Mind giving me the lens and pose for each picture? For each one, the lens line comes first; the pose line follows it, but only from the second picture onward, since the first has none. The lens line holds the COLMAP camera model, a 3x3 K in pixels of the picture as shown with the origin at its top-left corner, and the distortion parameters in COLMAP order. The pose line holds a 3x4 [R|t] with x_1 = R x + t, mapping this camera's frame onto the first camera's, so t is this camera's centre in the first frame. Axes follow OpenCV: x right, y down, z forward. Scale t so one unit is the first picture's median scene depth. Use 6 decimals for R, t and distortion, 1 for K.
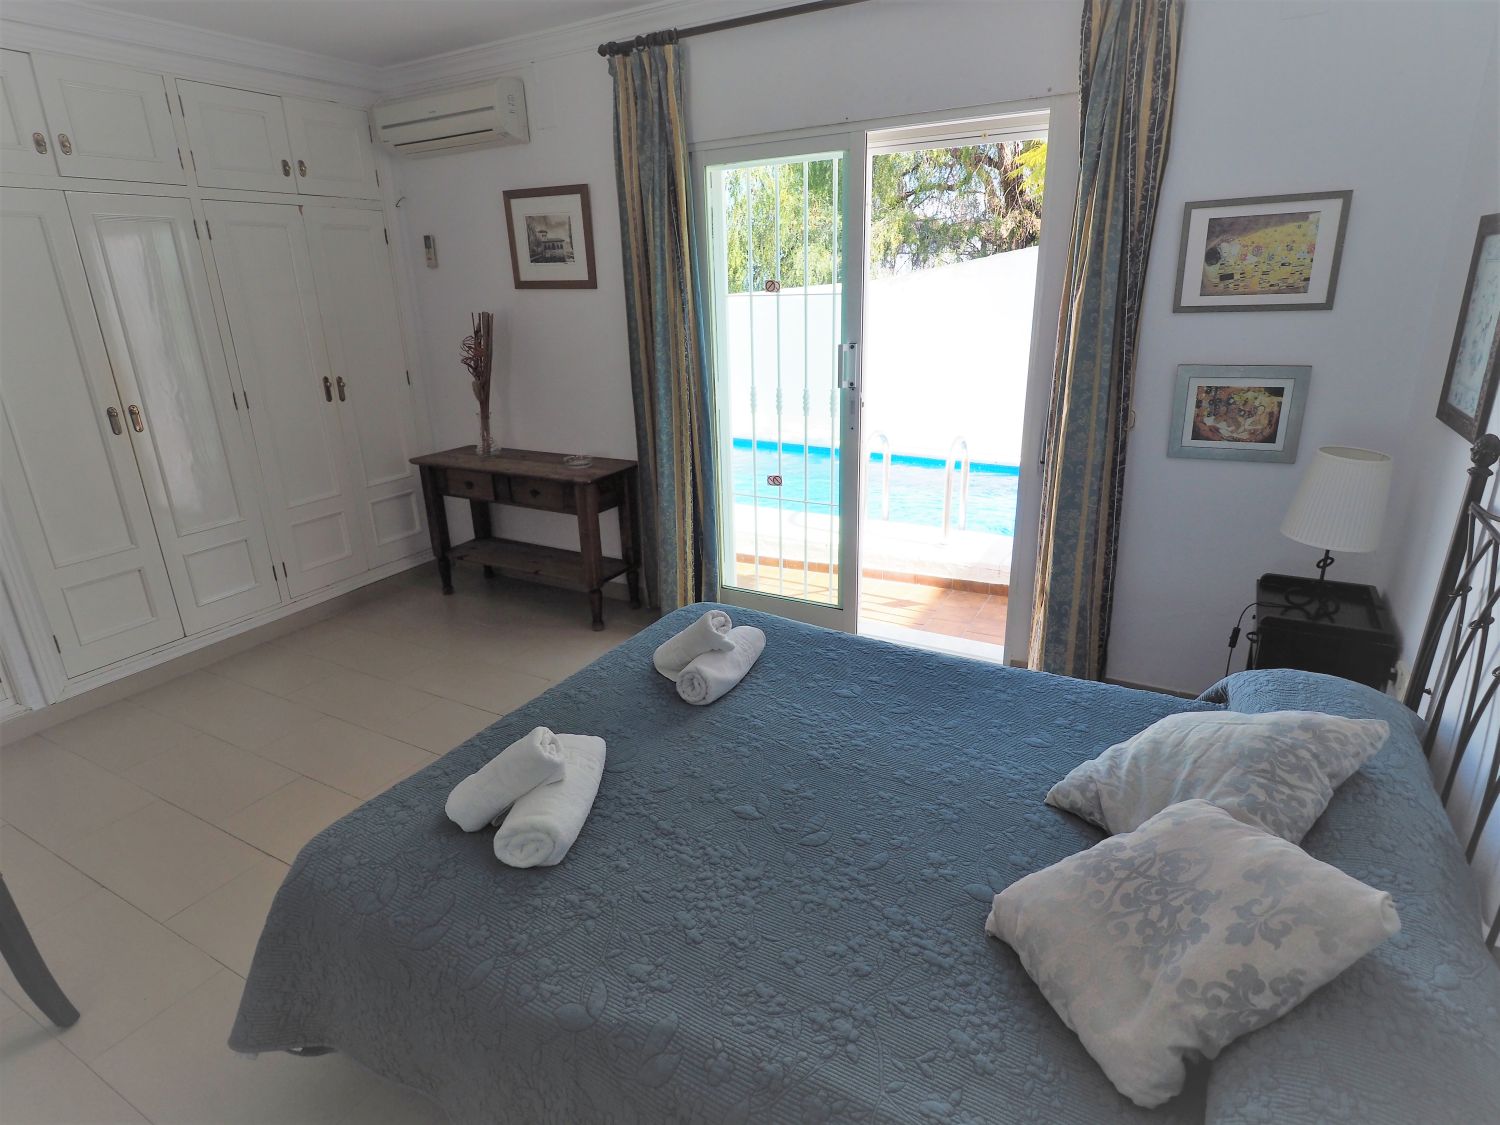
lens RADIAL K [[815.4, 0, 749.7], [0, 815.4, 561.1], [0, 0, 1]] dist [-0.001642, -0.000700]
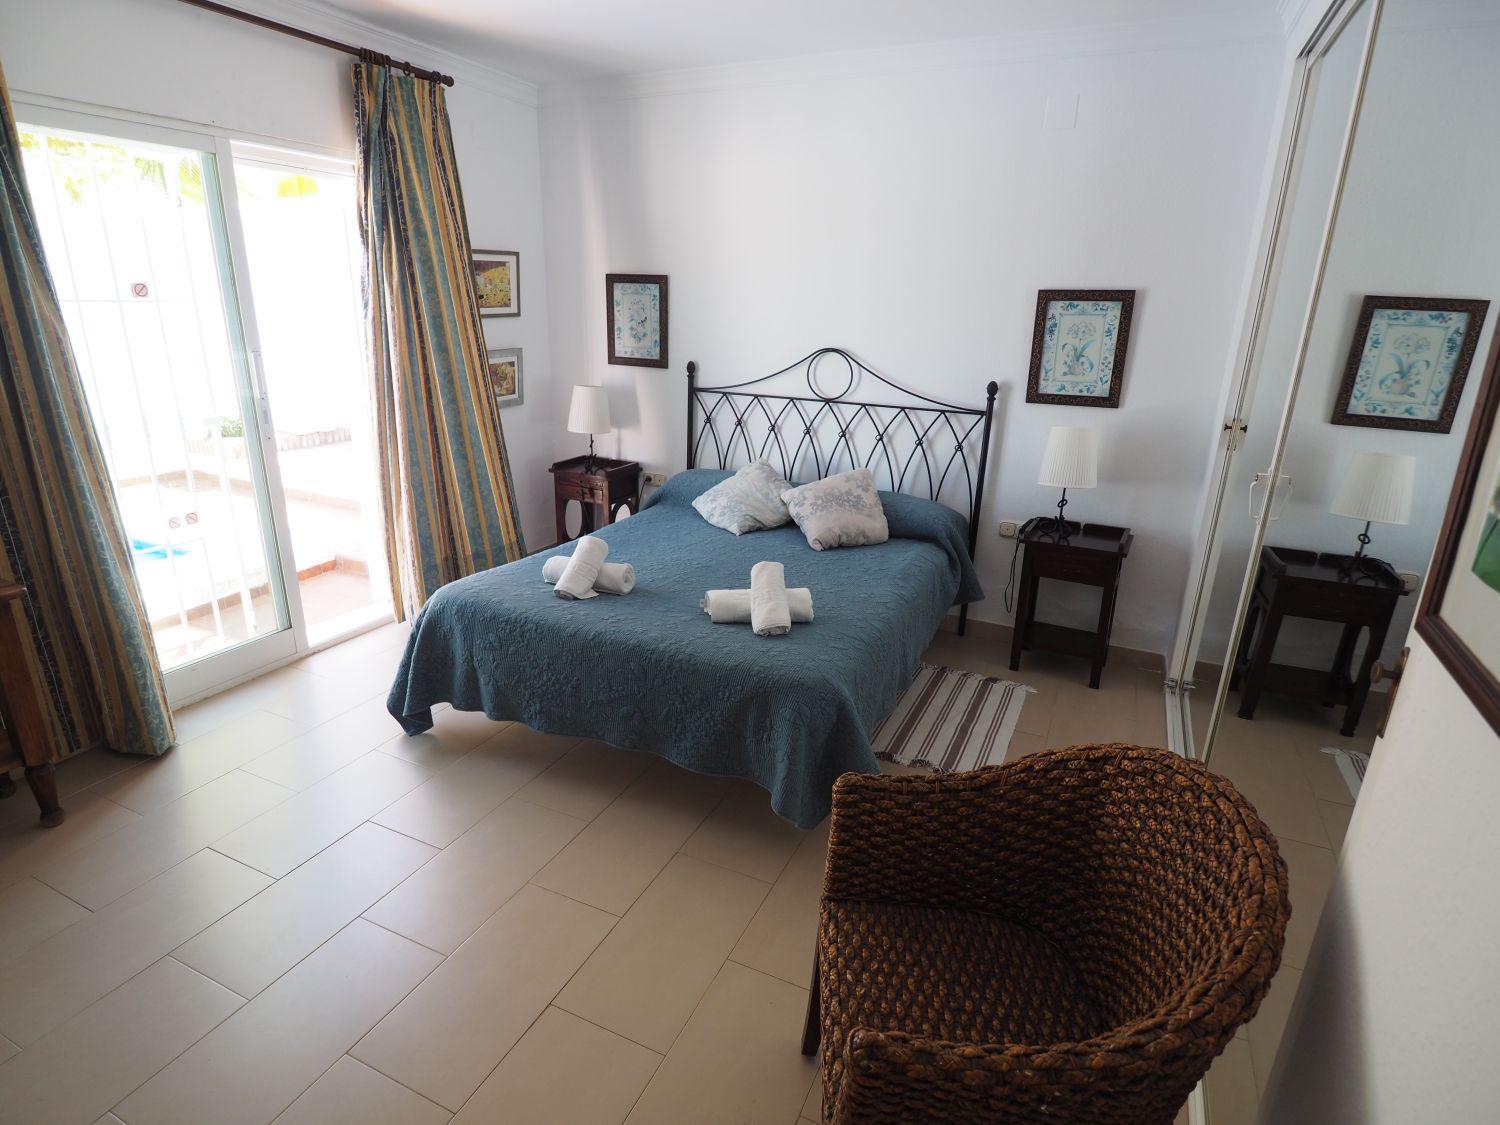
lens RADIAL K [[815.4, 0, 749.3], [0, 815.4, 564.7], [0, 0, 1]] dist [-0.001642, -0.000700]
pose [[-0.069422, -0.297888, 0.952073, -1.162578], [0.287178, 0.908008, 0.305040, -0.204578], [-0.955358, 0.294591, 0.022511, 0.607087]]
